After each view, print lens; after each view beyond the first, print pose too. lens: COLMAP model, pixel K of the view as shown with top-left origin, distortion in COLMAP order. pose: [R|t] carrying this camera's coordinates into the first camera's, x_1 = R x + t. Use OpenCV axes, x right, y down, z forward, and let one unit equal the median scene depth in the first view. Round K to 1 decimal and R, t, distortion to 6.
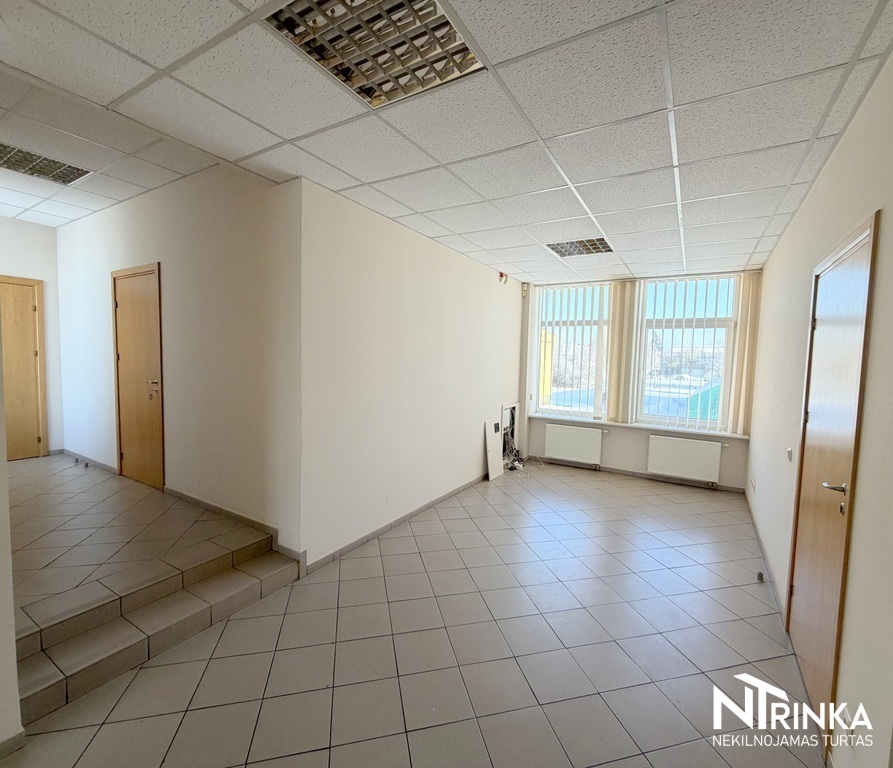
lens RADIAL K [[410.0, 0, 447.7], [0, 410.0, 385.7], [0, 0, 1]] dist [-0.000019, 0.000057]
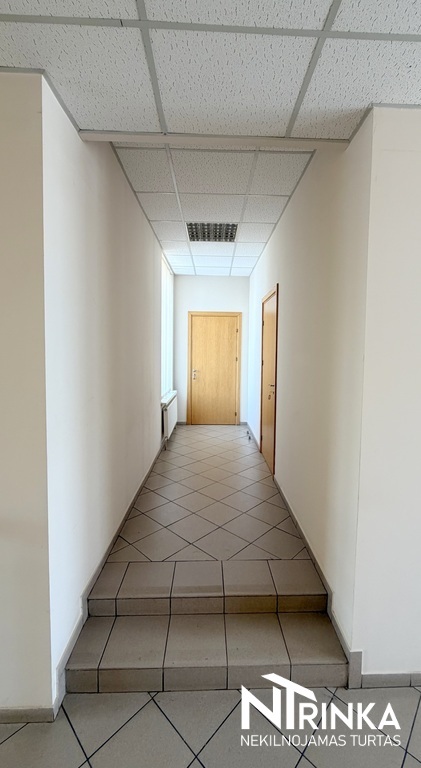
lens RADIAL K [[314.1, 0, 224.0], [0, 314.1, 370.1], [0, 0, 1]] dist [-0.003328, -0.000178]
pose [[0.556328, 0.026462, -0.830541, -0.041079], [-0.046760, 0.998906, 0.000505, -0.049602], [0.829646, 0.038555, 0.556957, 0.412516]]
